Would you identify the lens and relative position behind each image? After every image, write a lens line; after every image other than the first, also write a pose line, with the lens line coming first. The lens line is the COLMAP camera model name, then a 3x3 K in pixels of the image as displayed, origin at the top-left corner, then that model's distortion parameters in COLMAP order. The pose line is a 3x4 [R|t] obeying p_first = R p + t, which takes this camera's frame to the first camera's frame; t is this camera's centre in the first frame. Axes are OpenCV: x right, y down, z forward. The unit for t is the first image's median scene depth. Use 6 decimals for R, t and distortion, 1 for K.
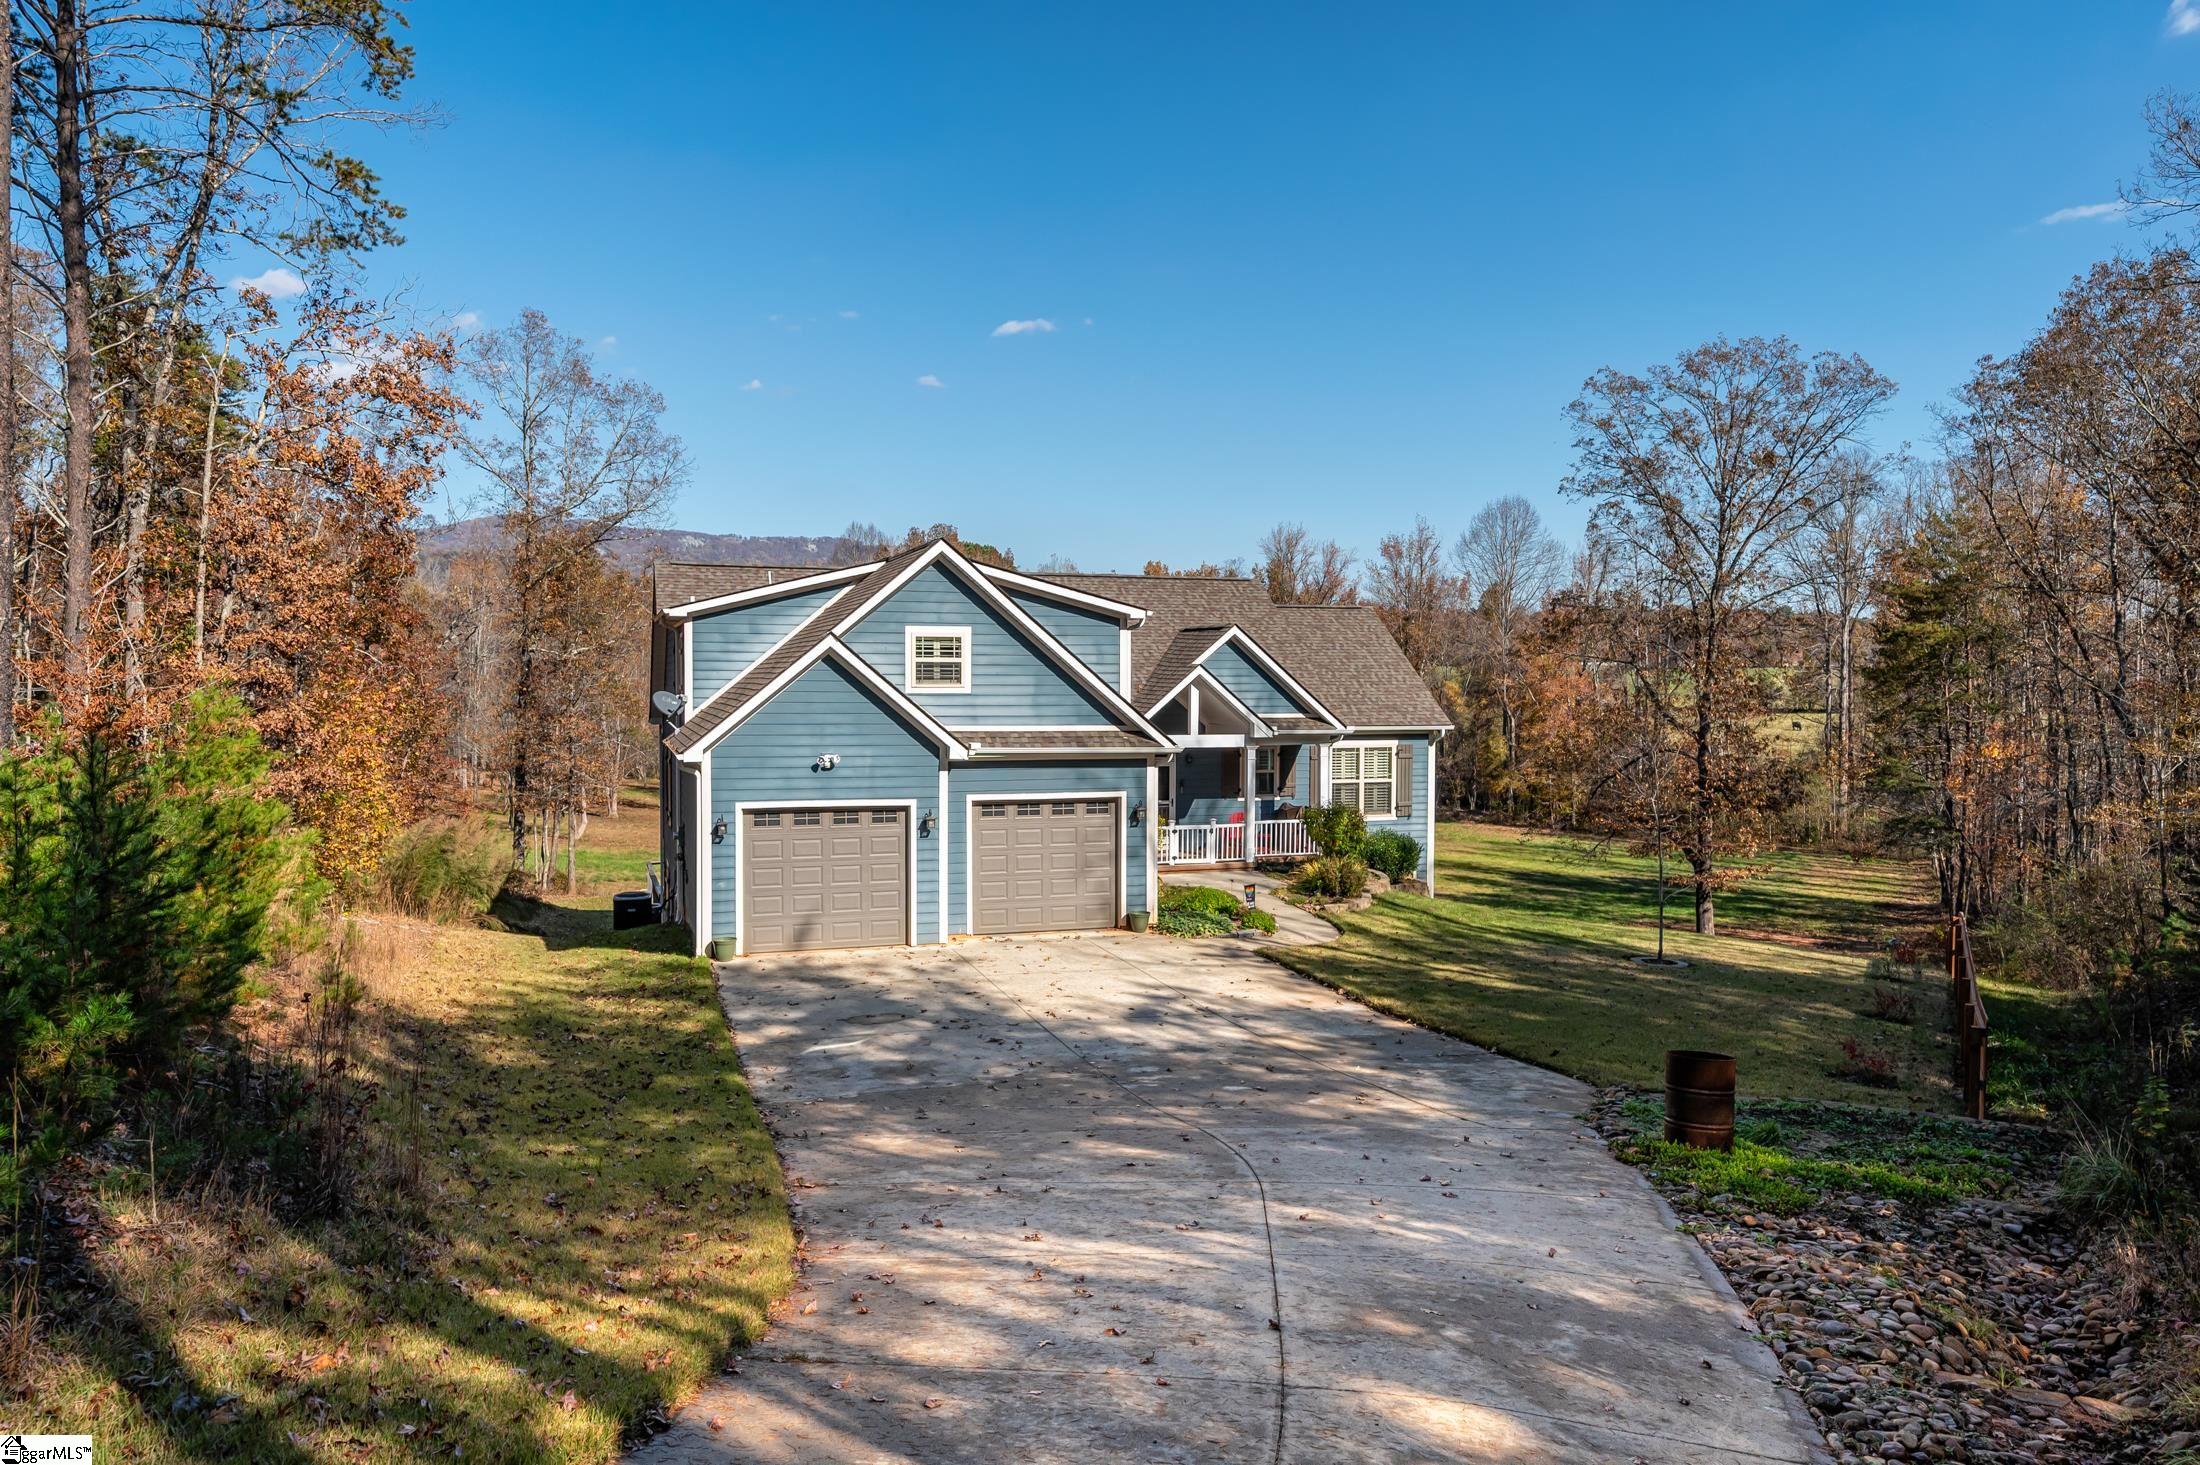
lens RADIAL K [[1502.2, 0, 1100.0], [0, 1502.2, 732.5], [0, 0, 1]] dist [0.005595, 0.002280]
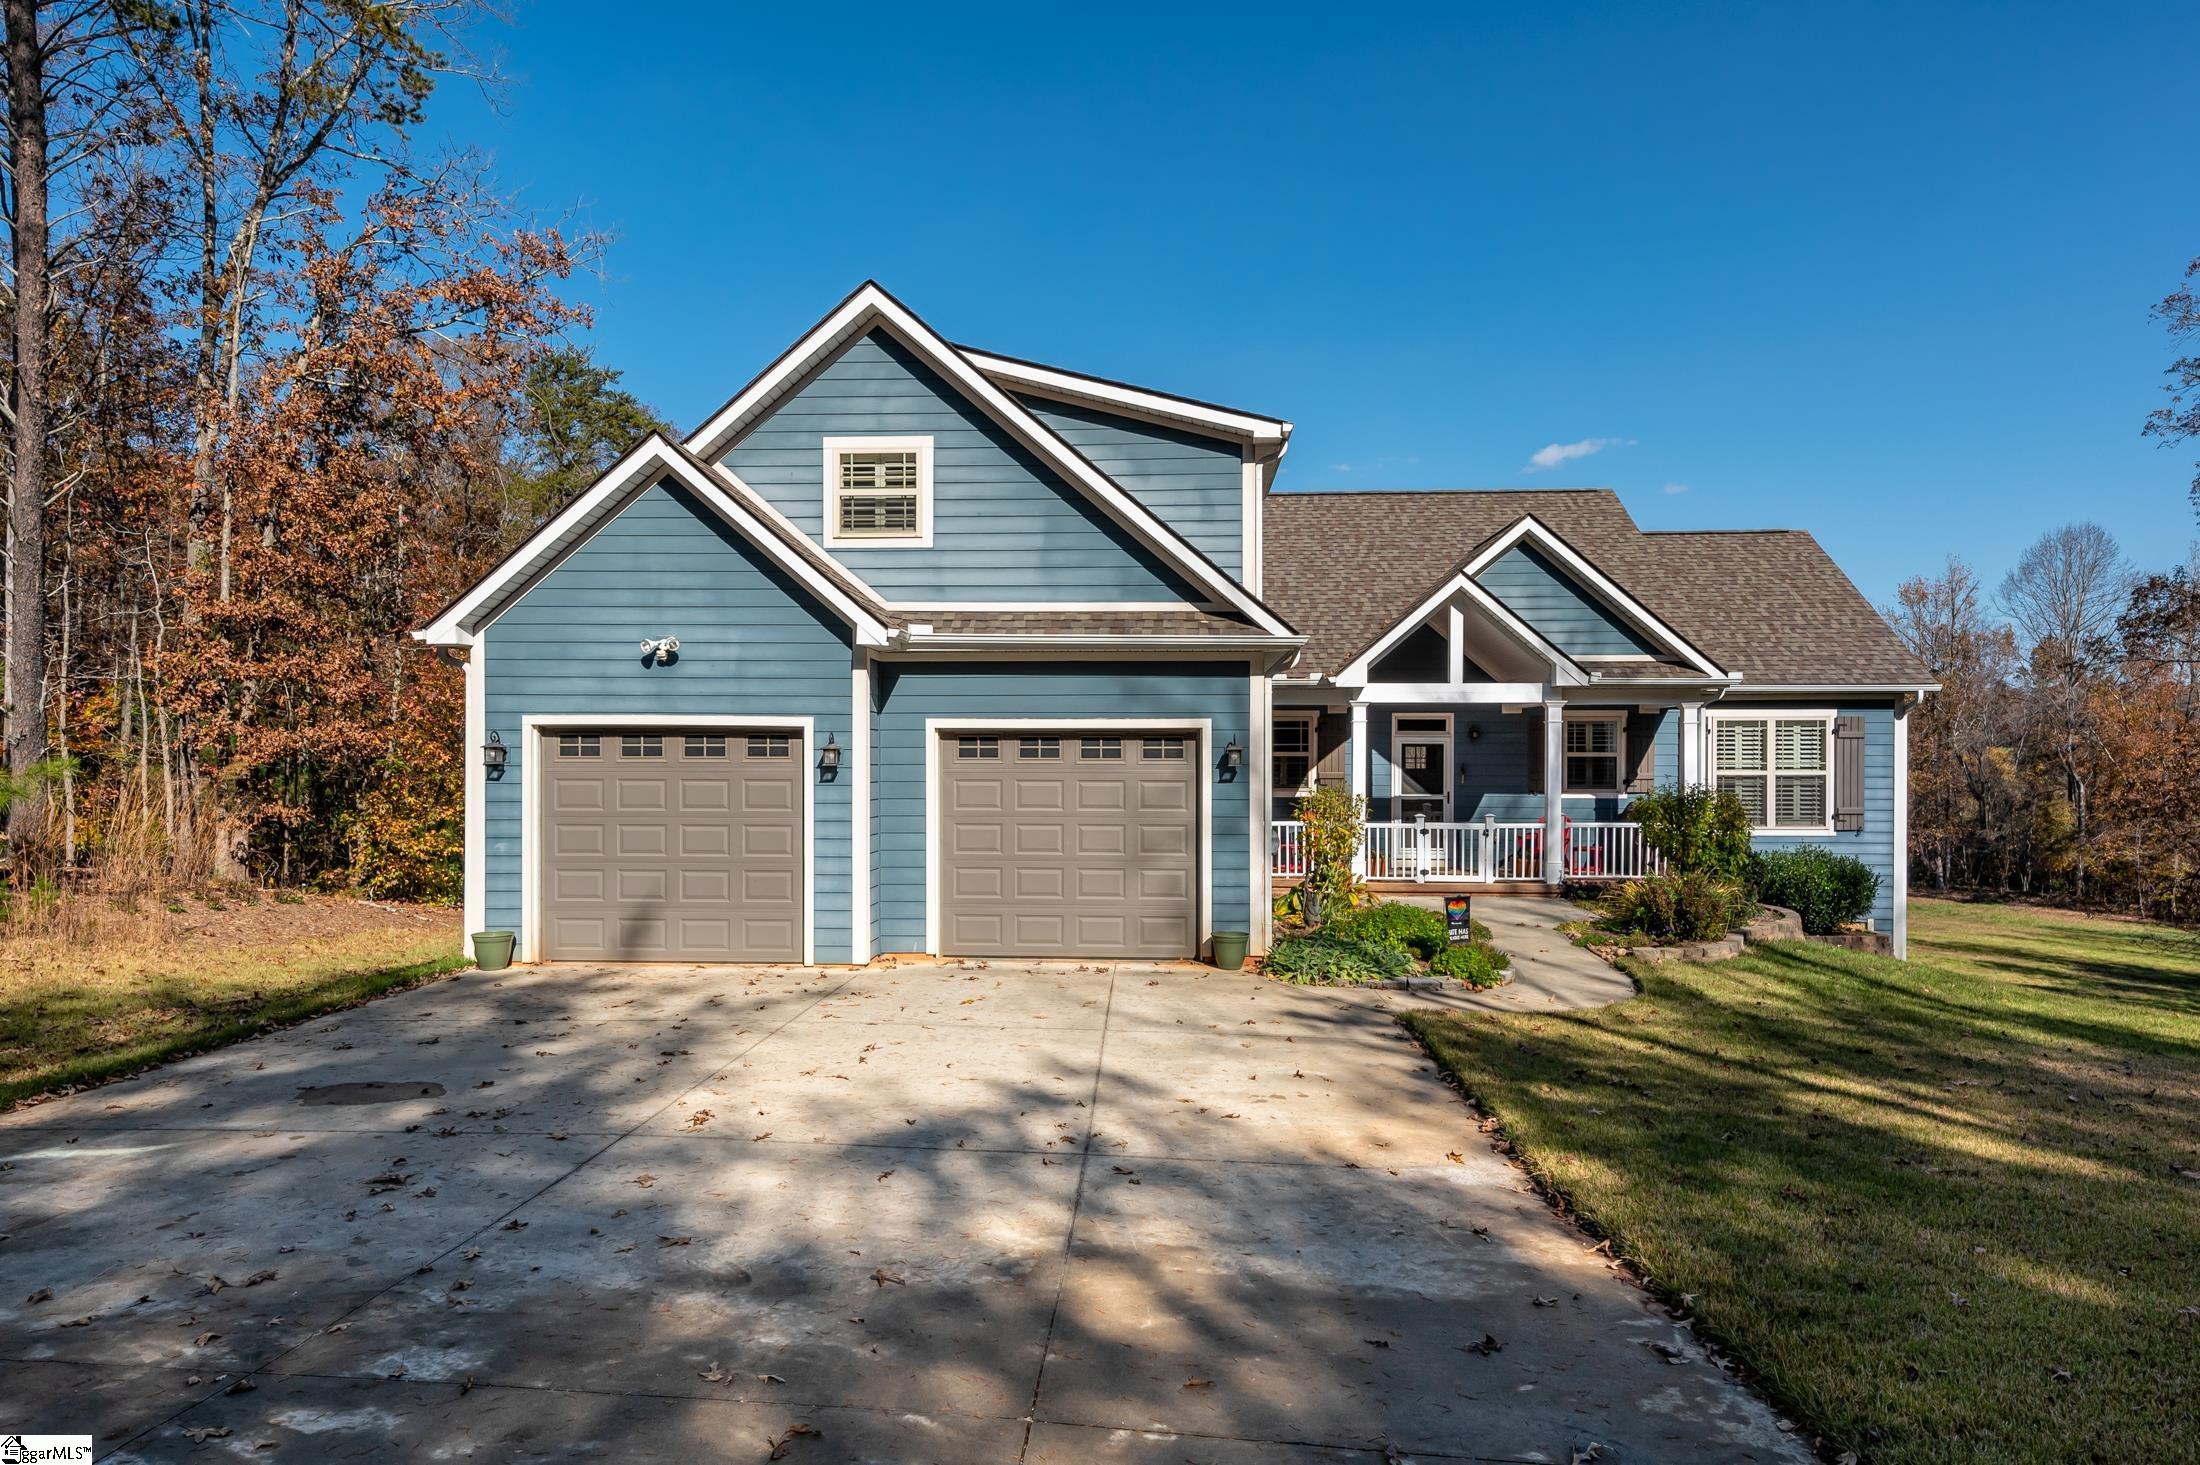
lens RADIAL K [[1288.4, 0, 1101.9], [0, 1288.4, 774.8], [0, 0, 1]] dist [0.009901, -0.000449]
pose [[0.927493, 0.000402, -0.373841, 0.147368], [-0.013737, 0.999361, -0.033008, 0.070448], [0.373589, 0.035750, 0.926905, 0.488882]]
